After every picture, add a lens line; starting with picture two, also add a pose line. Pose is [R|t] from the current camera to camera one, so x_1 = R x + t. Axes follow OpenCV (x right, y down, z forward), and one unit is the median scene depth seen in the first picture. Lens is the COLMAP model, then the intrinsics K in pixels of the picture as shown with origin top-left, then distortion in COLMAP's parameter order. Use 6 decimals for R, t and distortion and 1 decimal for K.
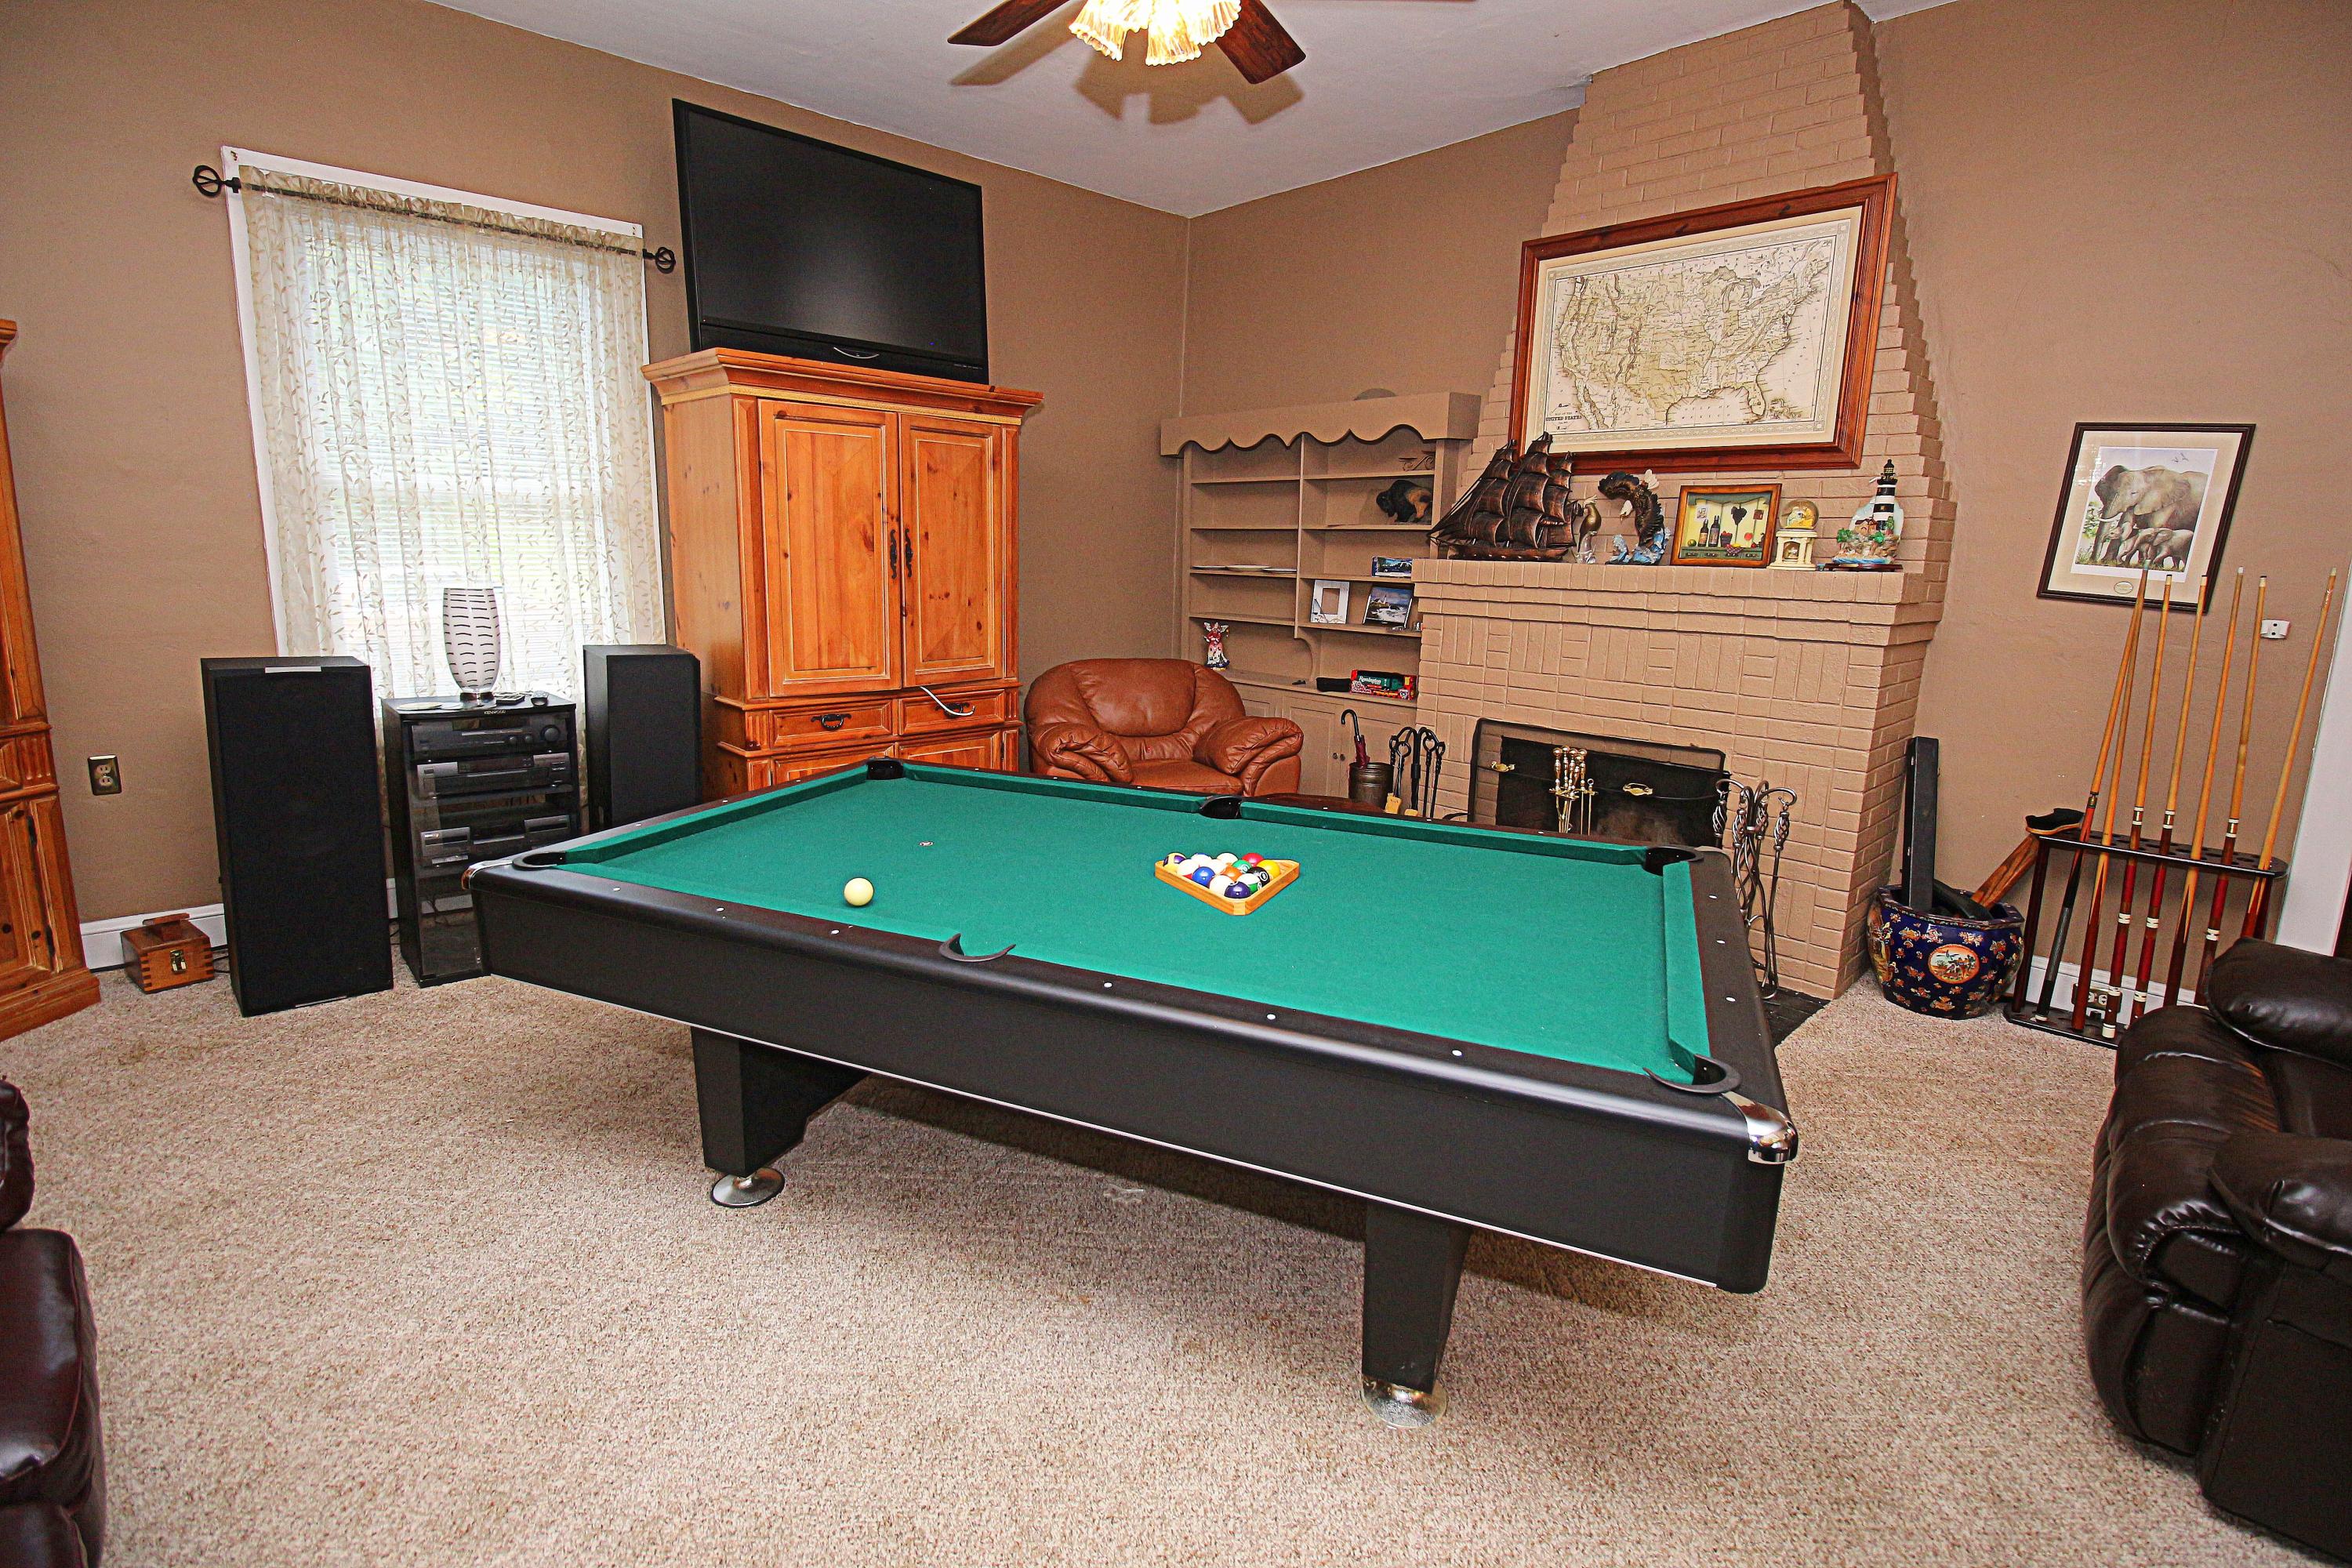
lens RADIAL K [[1090.5, 0, 1168.9], [0, 1090.5, 753.2], [0, 0, 1]] dist [-0.000204, -0.012935]
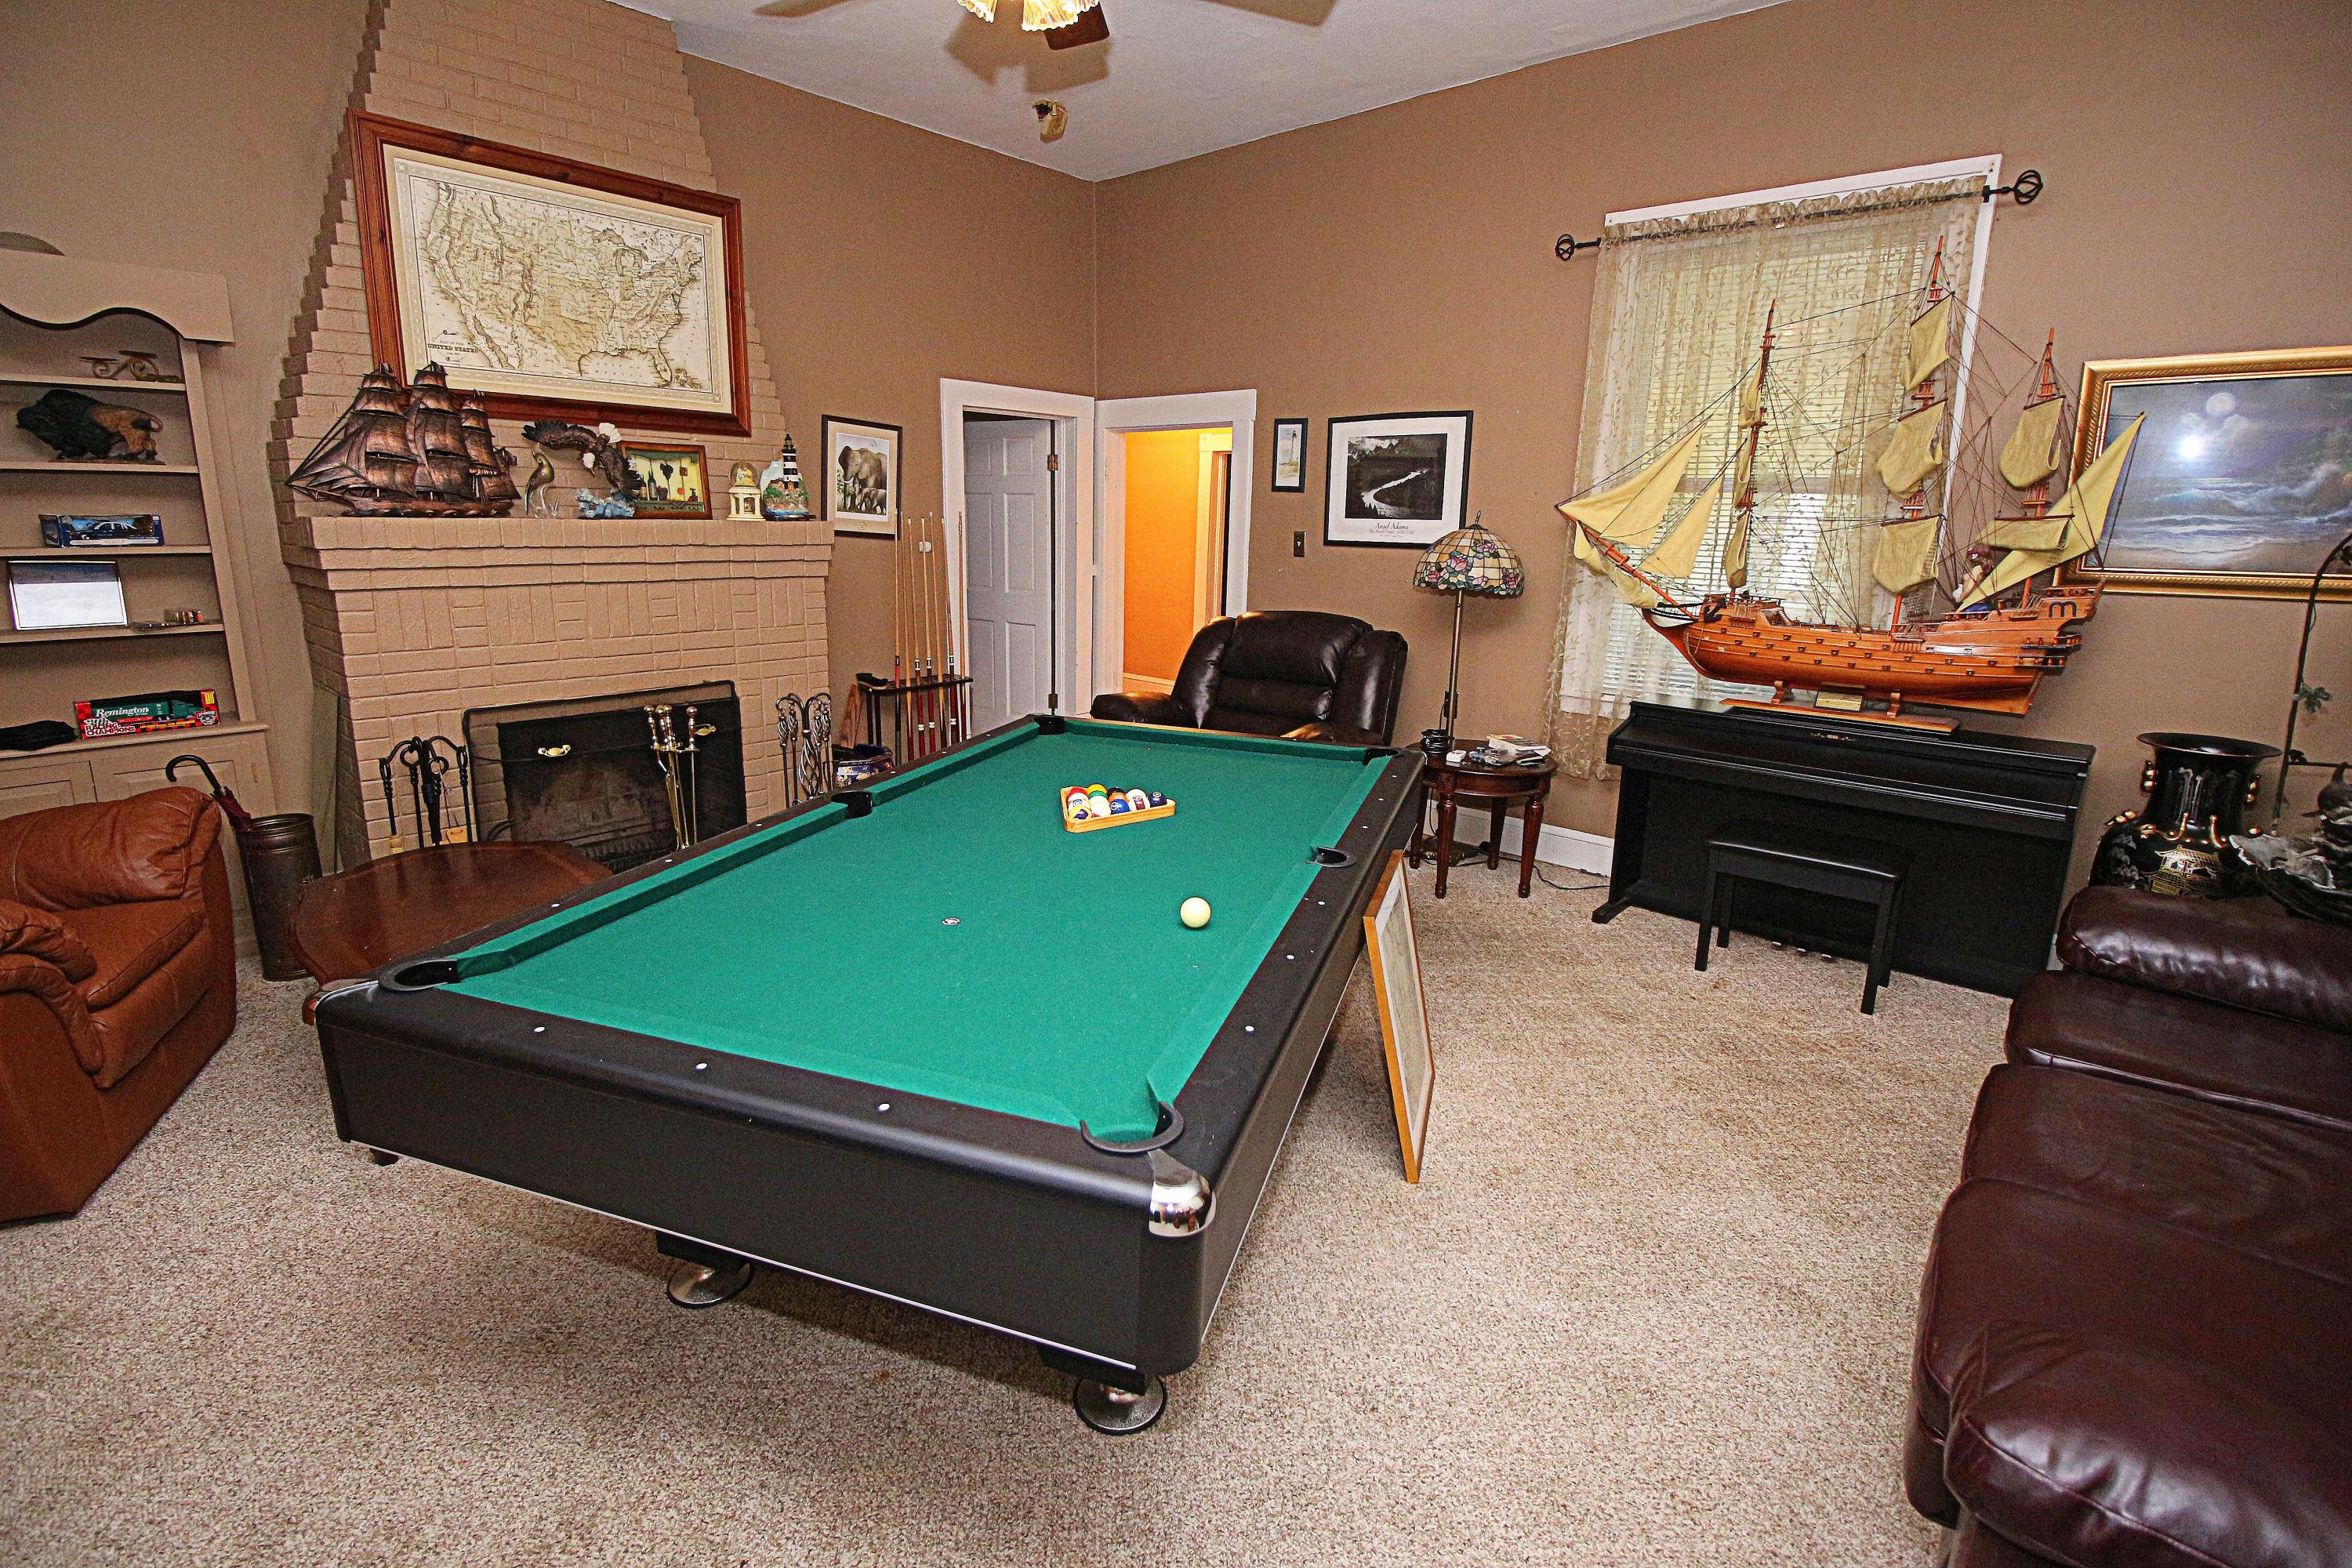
lens RADIAL K [[1090.5, 0, 1168.9], [0, 1090.5, 753.2], [0, 0, 1]] dist [-0.000204, -0.012935]
pose [[-0.088011, -0.232473, 0.968613, -0.655154], [0.167782, 0.955033, 0.244459, -0.130353], [-0.981888, 0.184031, -0.045049, 0.603862]]
